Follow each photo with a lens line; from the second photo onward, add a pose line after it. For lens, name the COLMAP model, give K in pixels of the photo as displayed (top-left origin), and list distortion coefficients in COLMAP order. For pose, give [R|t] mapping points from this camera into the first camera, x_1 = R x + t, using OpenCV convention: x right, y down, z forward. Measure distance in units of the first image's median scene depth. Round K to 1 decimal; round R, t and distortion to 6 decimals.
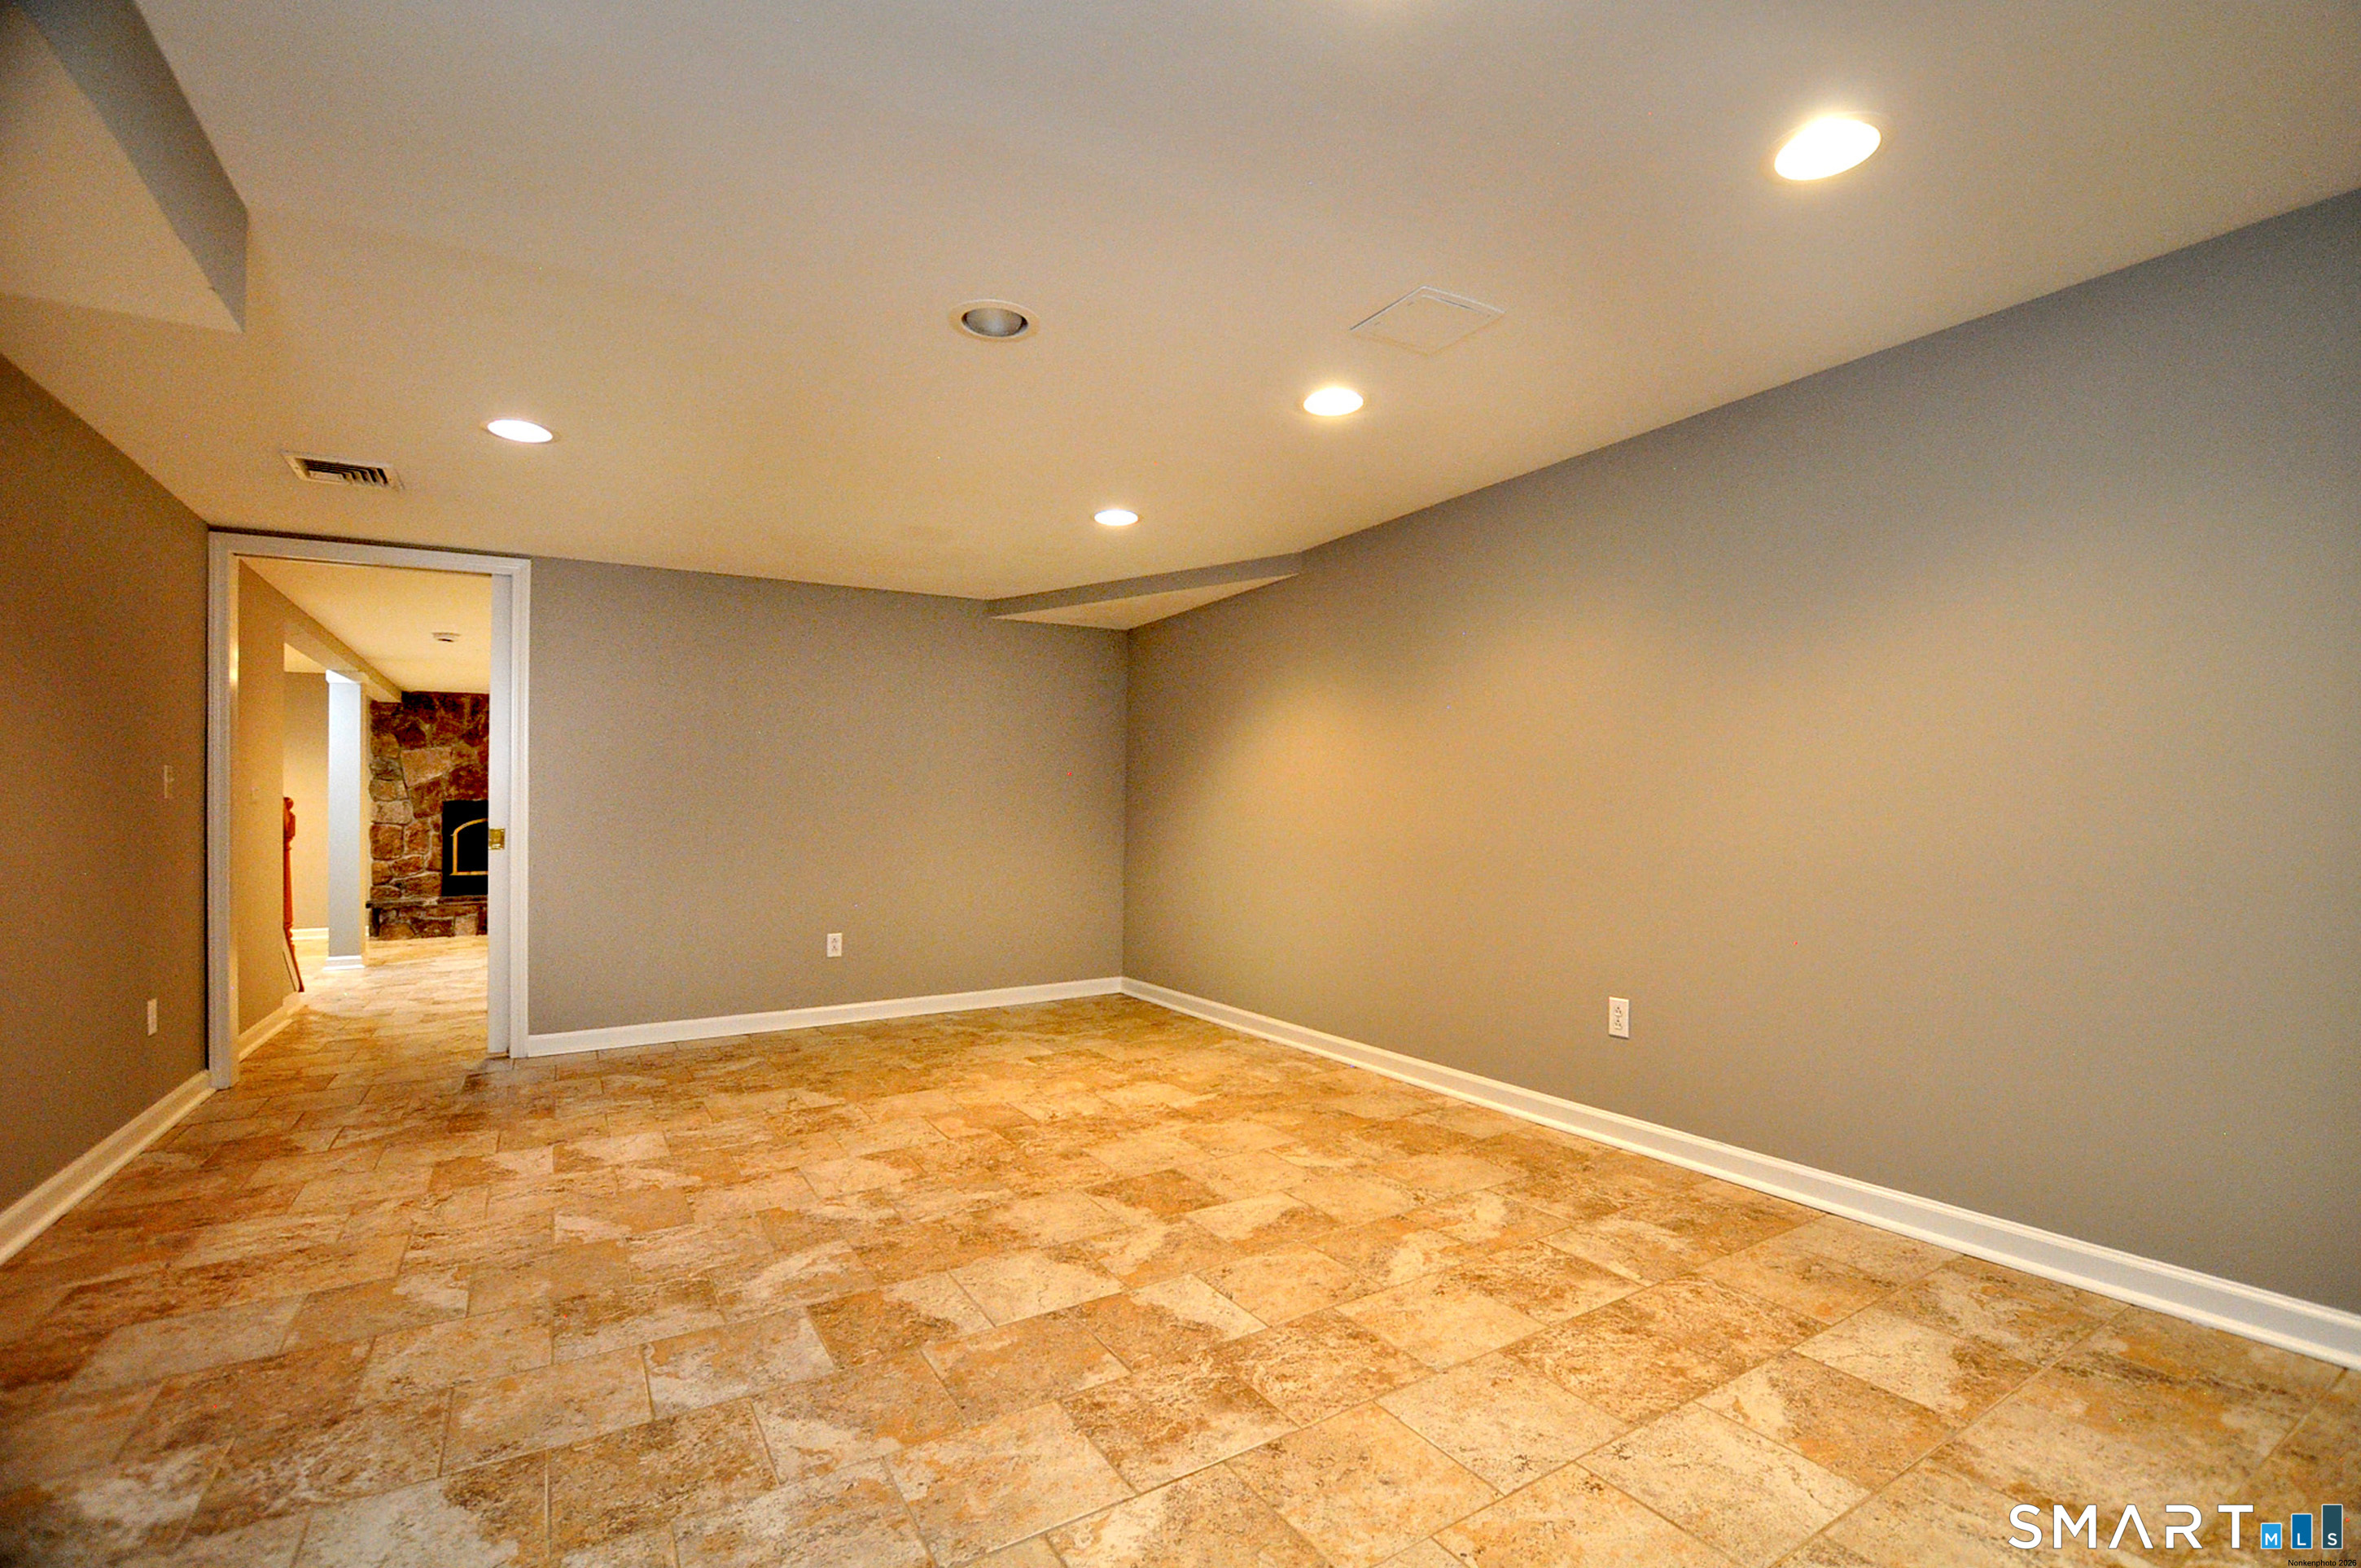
lens RADIAL K [[1021.2, 0, 1193.4], [0, 1021.2, 794.0], [0, 0, 1]] dist [-0.035567, 0.004897]
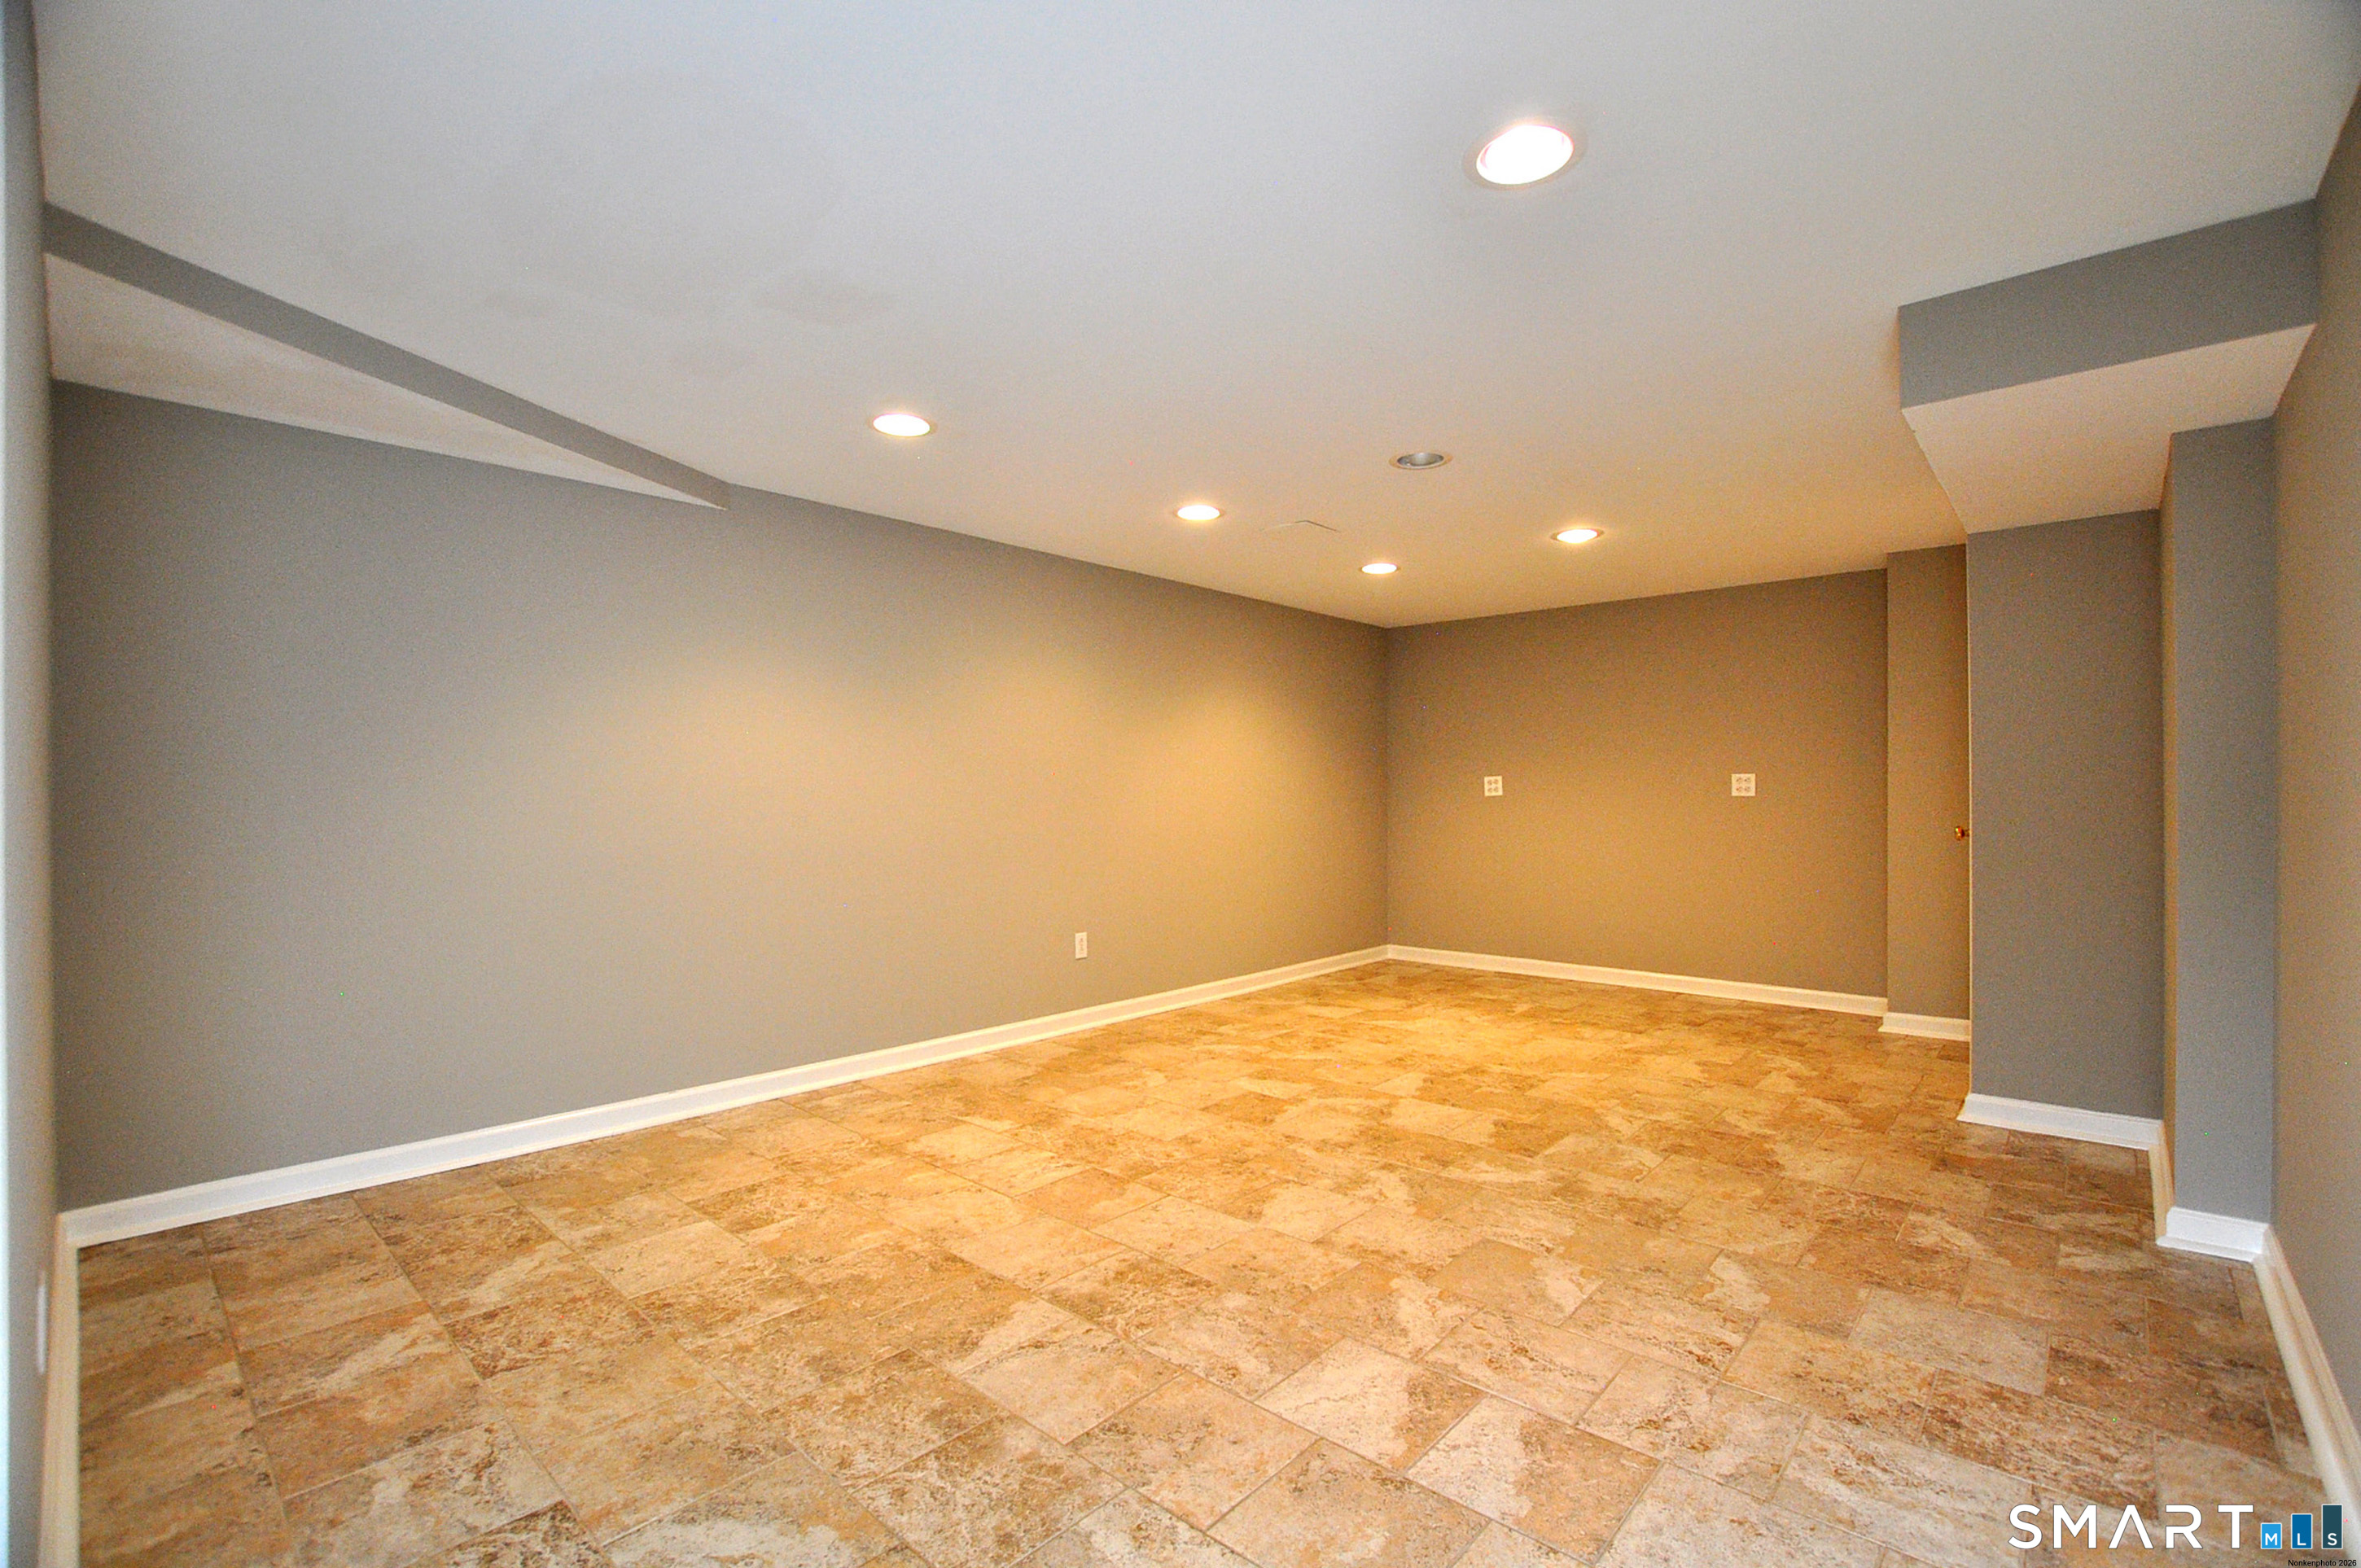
lens RADIAL K [[1033.3, 0, 1180.1], [0, 1033.3, 797.6], [0, 0, 1]] dist [-0.038483, 0.003793]
pose [[-0.261746, 0.009108, 0.965094, -1.312785], [-0.007806, 0.999903, -0.011554, 0.016491], [-0.965105, -0.010558, -0.261649, 1.479325]]
